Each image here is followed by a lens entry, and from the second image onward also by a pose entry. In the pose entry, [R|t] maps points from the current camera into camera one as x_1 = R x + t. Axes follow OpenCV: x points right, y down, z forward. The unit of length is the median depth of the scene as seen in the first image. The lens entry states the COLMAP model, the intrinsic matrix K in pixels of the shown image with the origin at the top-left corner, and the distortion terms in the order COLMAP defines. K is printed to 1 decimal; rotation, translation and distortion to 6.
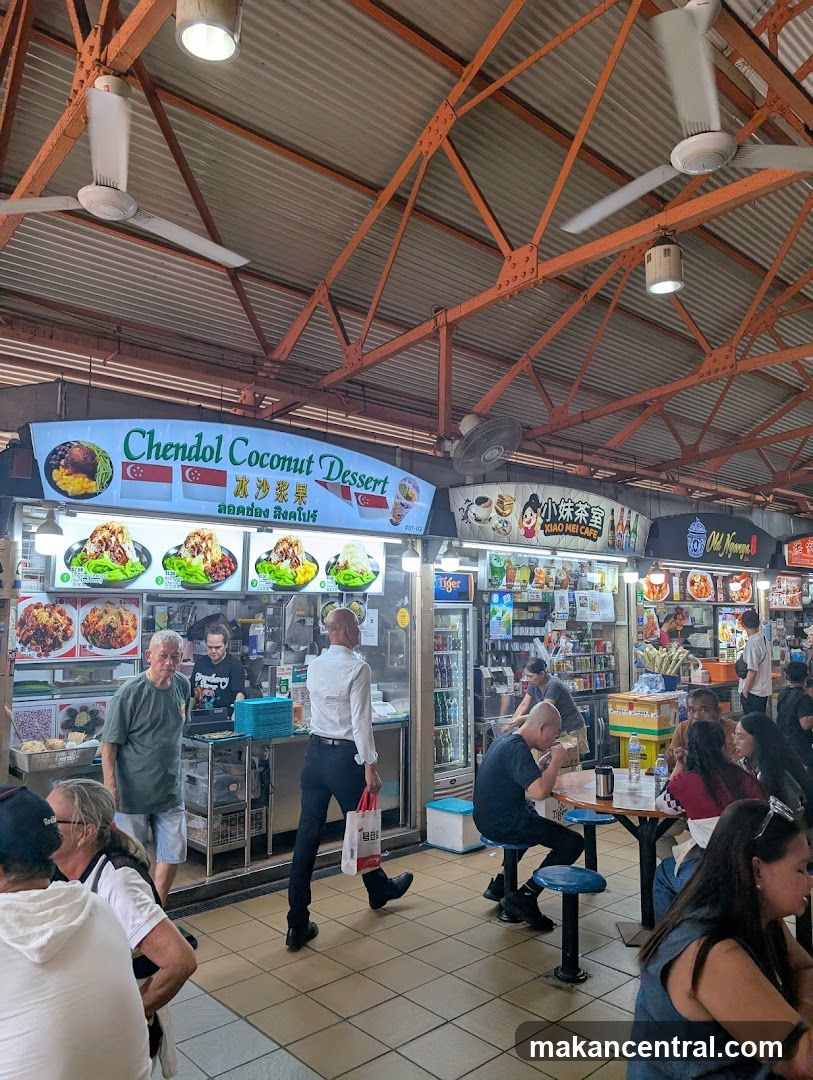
lens RADIAL K [[780.8, 0, 425.1], [0, 780.8, 541.4], [0, 0, 1]] dist [0.002838, -0.000424]
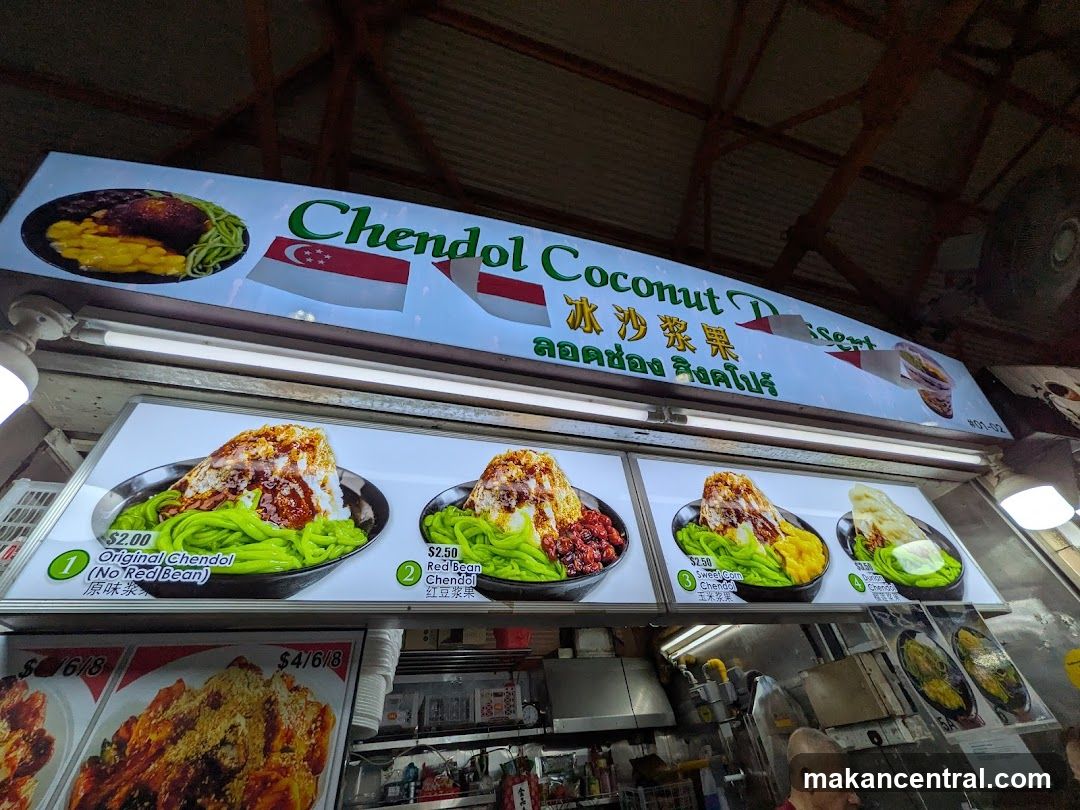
lens RADIAL K [[424.6, 0, 540.0], [0, 424.6, 405.0], [0, 0, 1]] dist [-0.002180, 0.000485]
pose [[0.887611, -0.370795, -0.273237, -0.179297], [0.132146, 0.773296, -0.620121, 0.096304], [0.441231, 0.514319, 0.735385, 0.718022]]
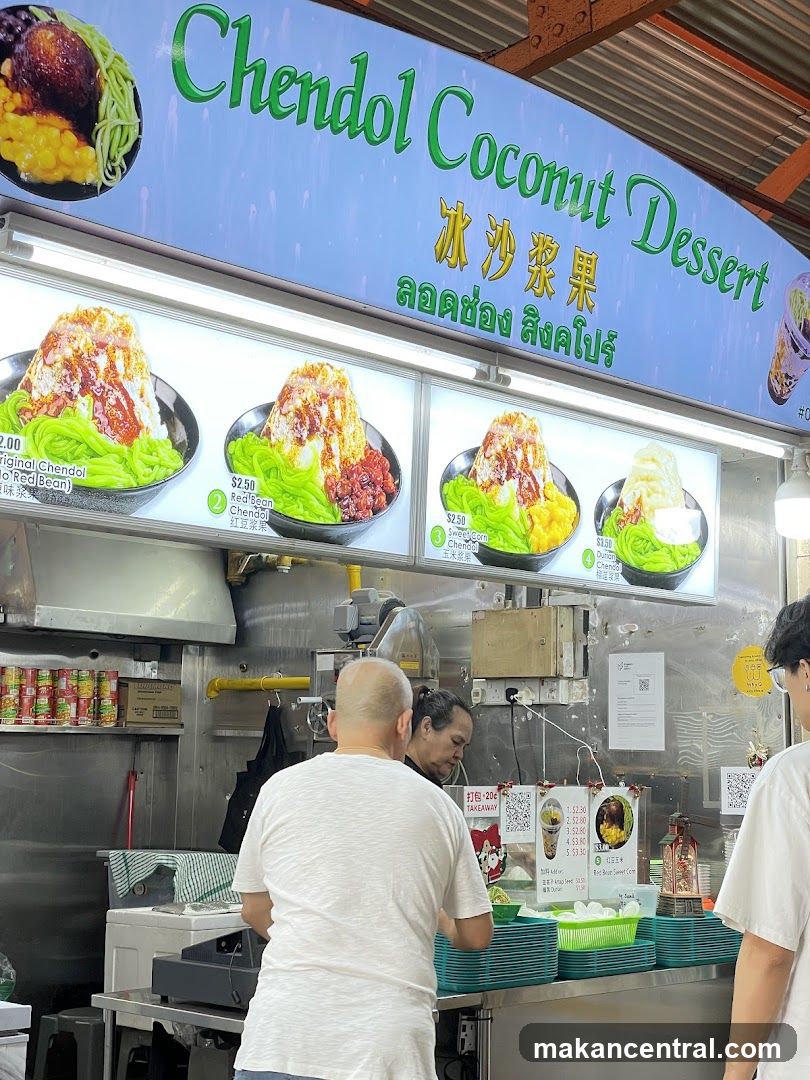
lens RADIAL K [[1599.8, 0, 405.0], [0, 1599.8, 540.0], [0, 0, 1]] dist [0.151963, -0.088923]
pose [[0.999547, 0.012143, 0.027555, -0.233616], [-0.010660, 0.998519, -0.053347, 0.086089], [-0.028162, 0.053029, 0.998196, 0.260988]]
